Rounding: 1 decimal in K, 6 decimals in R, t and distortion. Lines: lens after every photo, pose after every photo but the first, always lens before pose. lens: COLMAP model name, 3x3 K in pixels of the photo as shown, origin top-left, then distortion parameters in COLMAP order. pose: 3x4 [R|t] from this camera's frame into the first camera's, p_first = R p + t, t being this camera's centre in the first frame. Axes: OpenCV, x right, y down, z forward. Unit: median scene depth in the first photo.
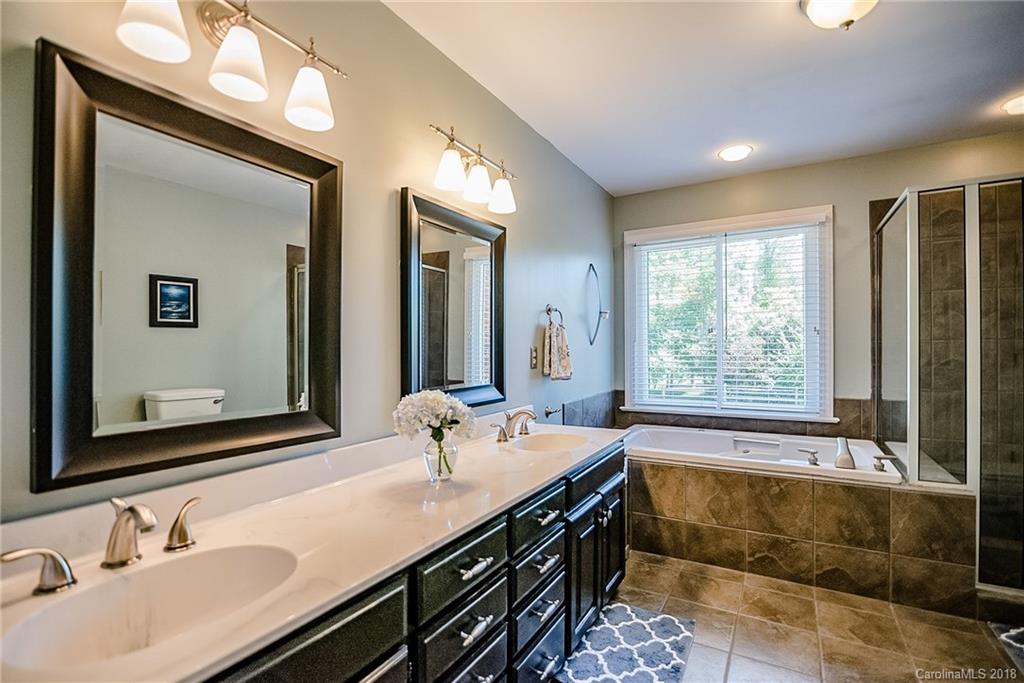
lens RADIAL K [[480.6, 0, 514.1], [0, 480.6, 346.2], [0, 0, 1]] dist [-0.002925, -0.000012]
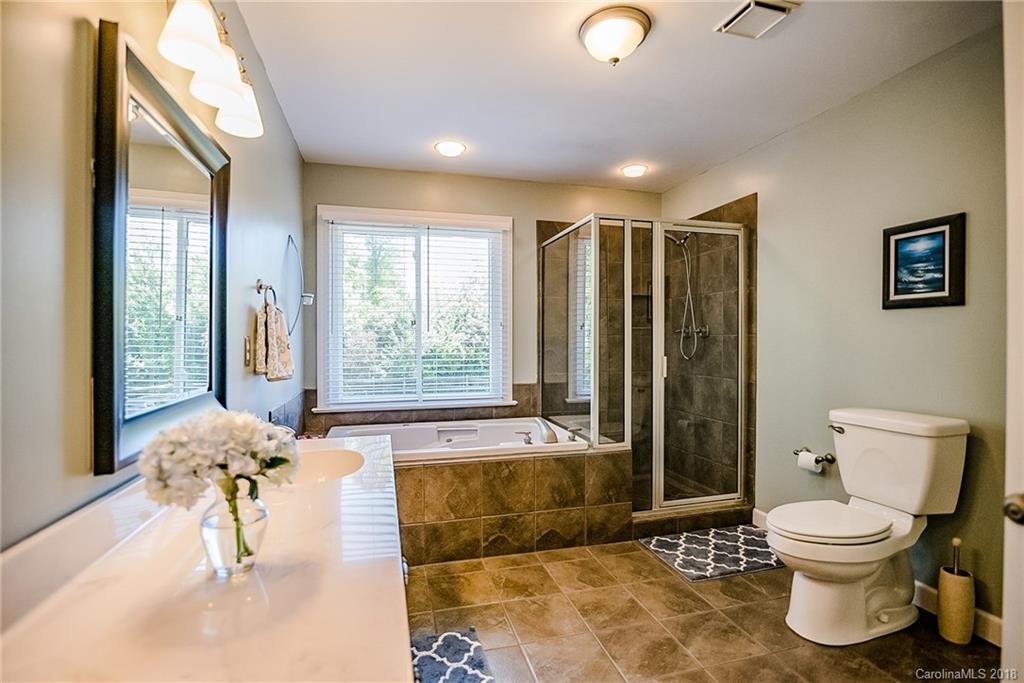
lens RADIAL K [[477.1, 0, 513.5], [0, 477.1, 341.8], [0, 0, 1]] dist [-0.010802, -0.000342]
pose [[0.709036, 0.004576, 0.705157, -0.190730], [-0.006474, 0.999979, 0.000021, 0.007830], [-0.705142, -0.004580, 0.709051, 0.233342]]
